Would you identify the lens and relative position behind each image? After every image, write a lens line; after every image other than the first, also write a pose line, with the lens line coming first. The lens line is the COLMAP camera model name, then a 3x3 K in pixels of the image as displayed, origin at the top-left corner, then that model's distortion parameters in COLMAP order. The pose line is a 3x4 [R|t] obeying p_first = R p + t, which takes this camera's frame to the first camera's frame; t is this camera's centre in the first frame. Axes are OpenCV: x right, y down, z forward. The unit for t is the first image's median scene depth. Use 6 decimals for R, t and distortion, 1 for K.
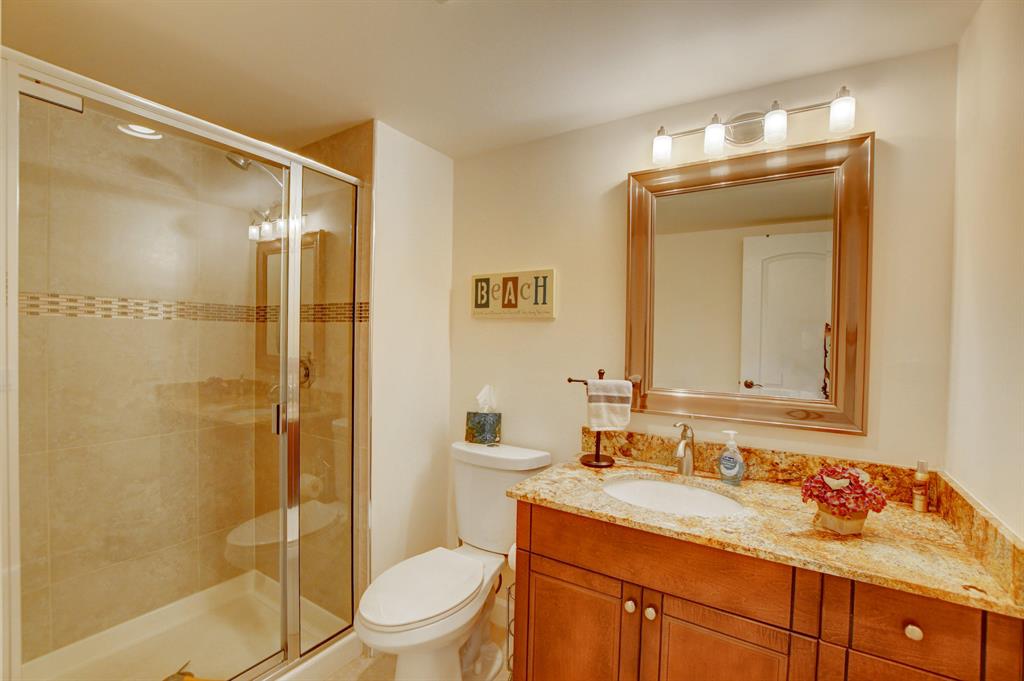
lens RADIAL K [[452.4, 0, 509.8], [0, 452.4, 341.4], [0, 0, 1]] dist [-0.020850, 0.000096]
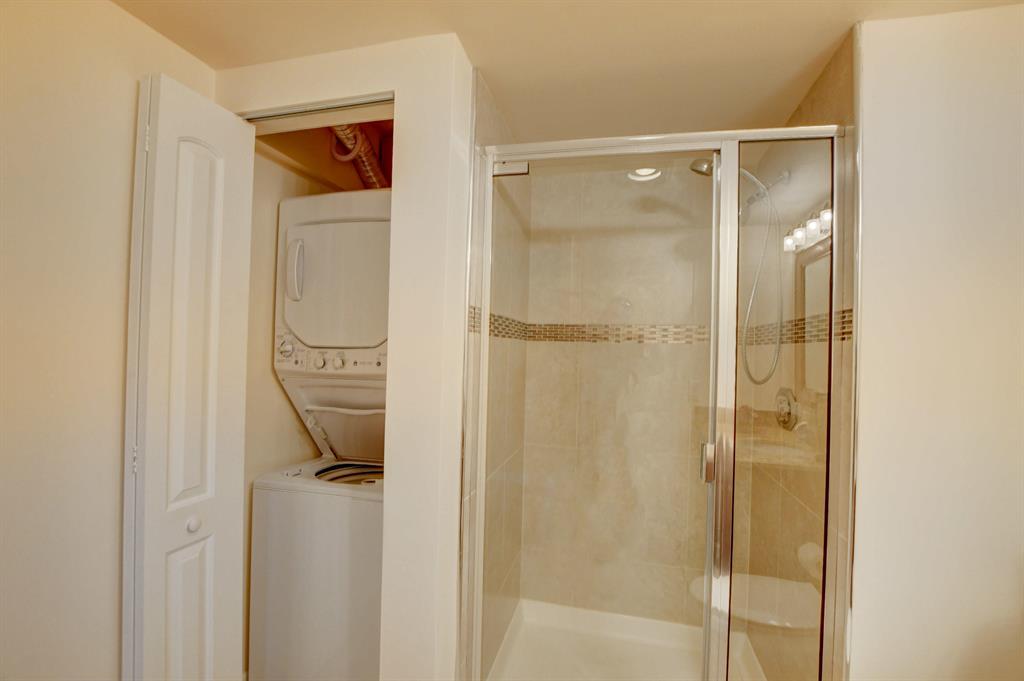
lens RADIAL K [[452.4, 0, 513.7], [0, 452.4, 342.6], [0, 0, 1]] dist [-0.020850, 0.000096]
pose [[0.340968, -0.021619, -0.939826, 0.109370], [-0.029575, 0.998994, -0.033710, -0.004476], [0.939610, 0.039290, 0.339985, 0.330202]]
